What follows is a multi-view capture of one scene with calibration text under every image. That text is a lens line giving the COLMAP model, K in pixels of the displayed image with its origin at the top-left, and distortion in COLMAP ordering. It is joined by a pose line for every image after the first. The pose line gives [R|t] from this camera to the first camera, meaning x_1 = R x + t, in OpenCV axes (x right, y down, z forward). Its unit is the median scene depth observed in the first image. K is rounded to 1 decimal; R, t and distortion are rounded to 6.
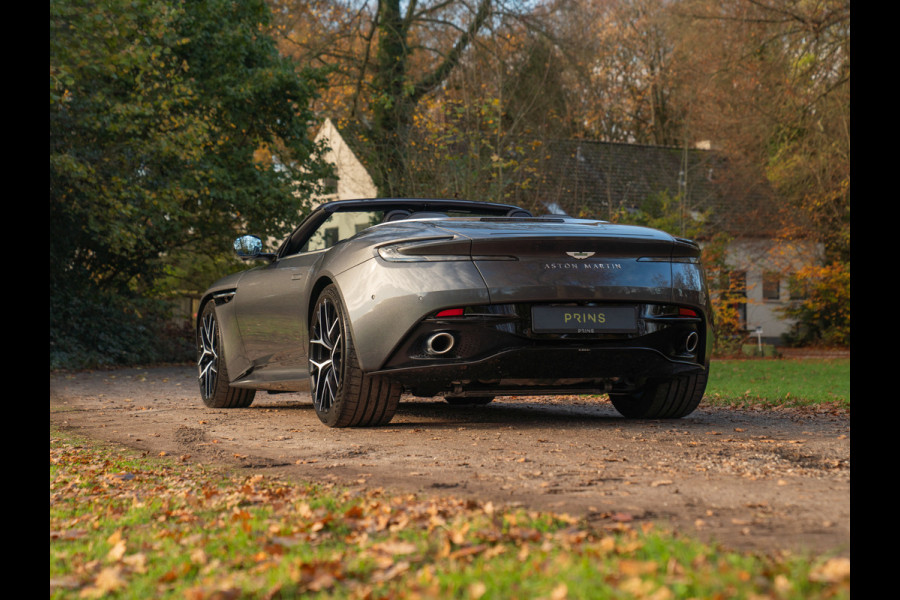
lens RADIAL K [[1800.9, 0, 418.8], [0, 1800.9, 299.5], [0, 0, 1]] dist [0.420864, 0.061803]
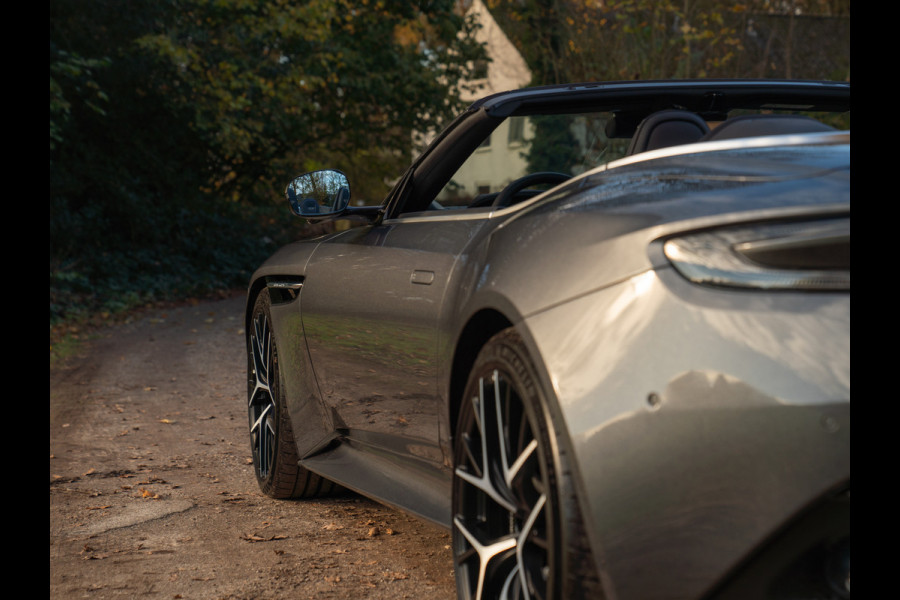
lens RADIAL K [[1800.9, 0, 418.8], [0, 1800.9, 299.5], [0, 0, 1]] dist [0.420864, 0.061803]
pose [[0.996510, -0.006528, -0.083216, -0.009660], [0.011704, 0.998016, 0.061863, -0.009438], [0.082647, -0.062621, 0.994610, 0.166810]]
